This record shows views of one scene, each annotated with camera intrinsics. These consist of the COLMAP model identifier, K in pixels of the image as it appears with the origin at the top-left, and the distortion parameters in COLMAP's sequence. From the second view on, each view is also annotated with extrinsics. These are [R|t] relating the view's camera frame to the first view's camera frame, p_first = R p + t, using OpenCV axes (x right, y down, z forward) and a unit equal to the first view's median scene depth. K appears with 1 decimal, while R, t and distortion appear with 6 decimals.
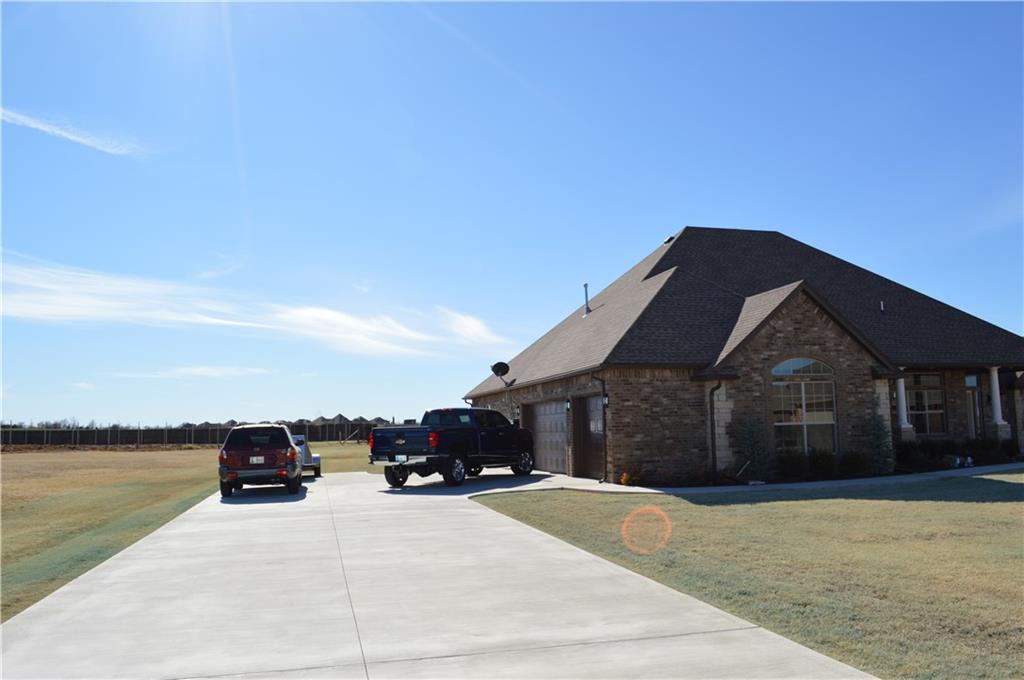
lens RADIAL K [[817.9, 0, 518.8], [0, 817.9, 337.1], [0, 0, 1]] dist [-0.081038, 0.008247]
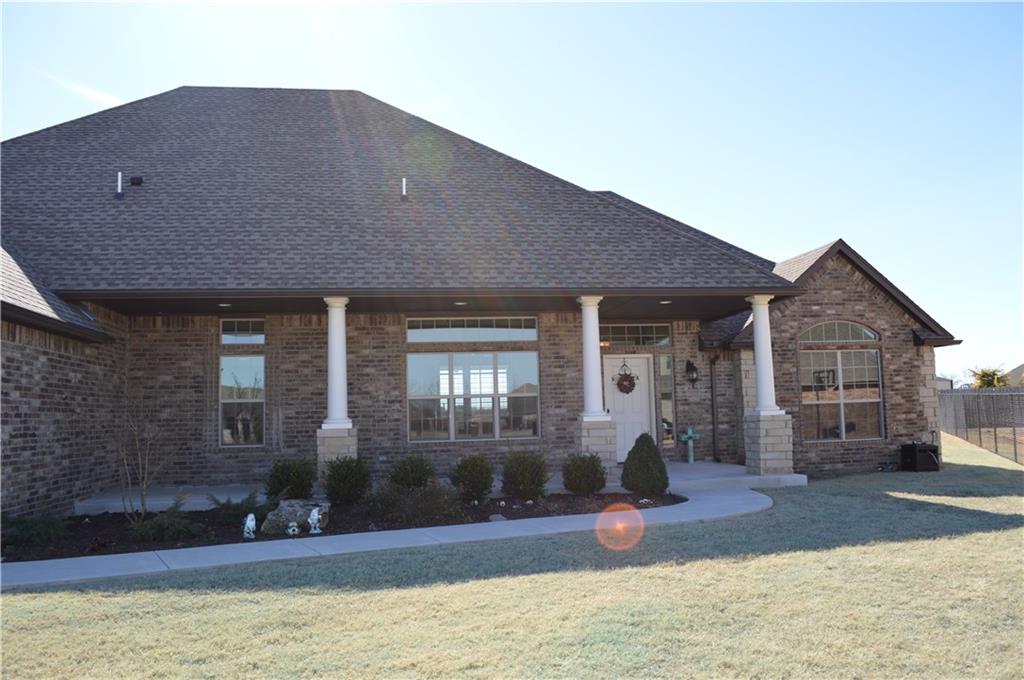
lens RADIAL K [[817.9, 0, 518.8], [0, 817.9, 337.1], [0, 0, 1]] dist [-0.081038, 0.008247]
pose [[0.995193, -0.017541, -0.096349, 0.792302], [0.019363, 0.999650, 0.018004, 0.067202], [0.096000, -0.019783, 0.995185, 0.684984]]
